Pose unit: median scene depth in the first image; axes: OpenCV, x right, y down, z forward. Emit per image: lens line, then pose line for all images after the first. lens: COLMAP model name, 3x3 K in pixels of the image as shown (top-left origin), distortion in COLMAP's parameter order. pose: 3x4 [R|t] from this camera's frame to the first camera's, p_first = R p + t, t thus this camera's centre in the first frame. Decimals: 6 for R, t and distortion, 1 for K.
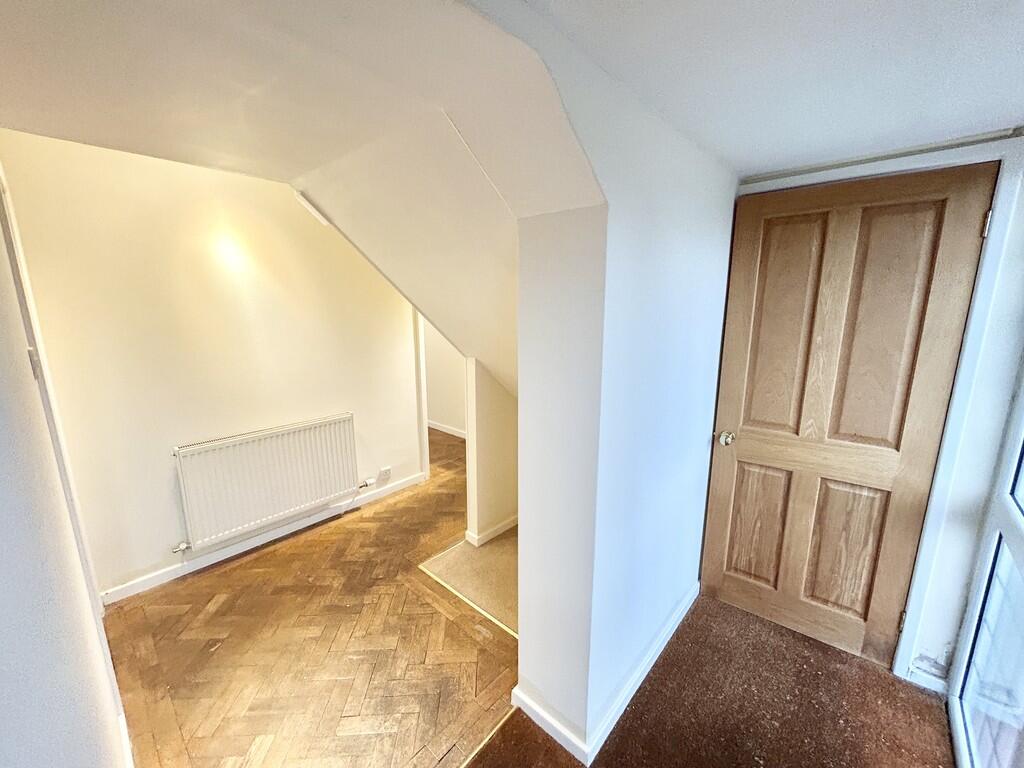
lens RADIAL K [[411.8, 0, 509.9], [0, 411.8, 382.8], [0, 0, 1]] dist [-0.002598, 0.001086]
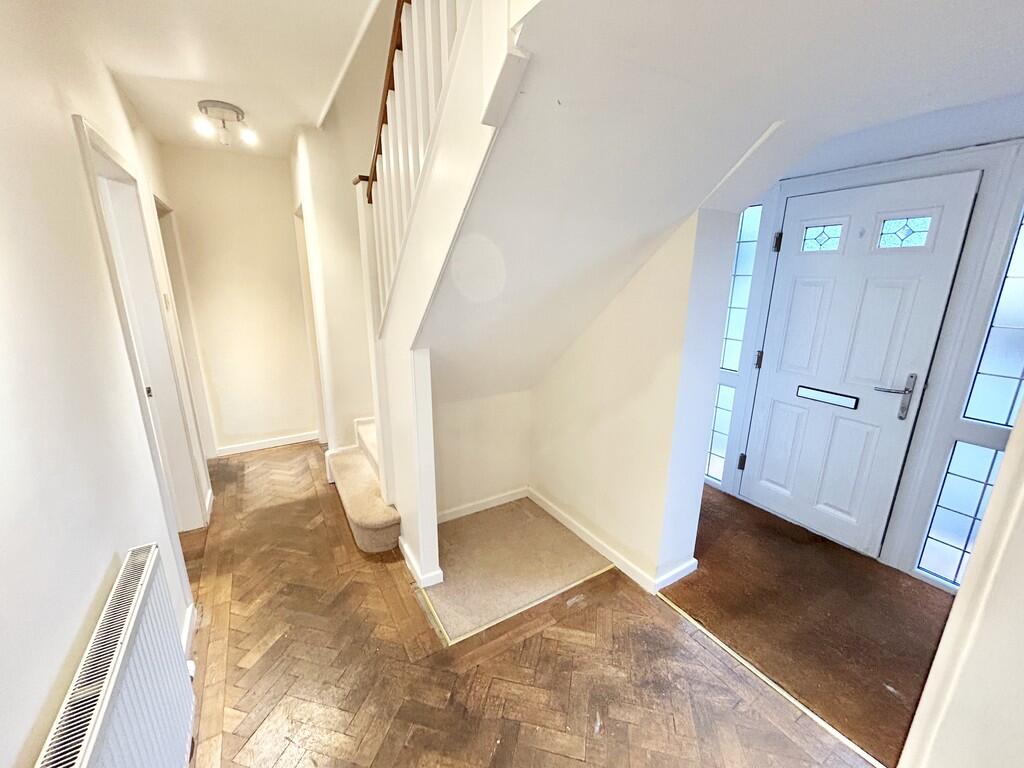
lens RADIAL K [[411.8, 0, 511.0], [0, 411.8, 384.4], [0, 0, 1]] dist [-0.002598, 0.001086]
pose [[0.277285, -0.239892, 0.930357, -0.937565], [0.182037, 0.963906, 0.194288, -0.140143], [-0.943385, 0.115486, 0.310945, 0.778131]]
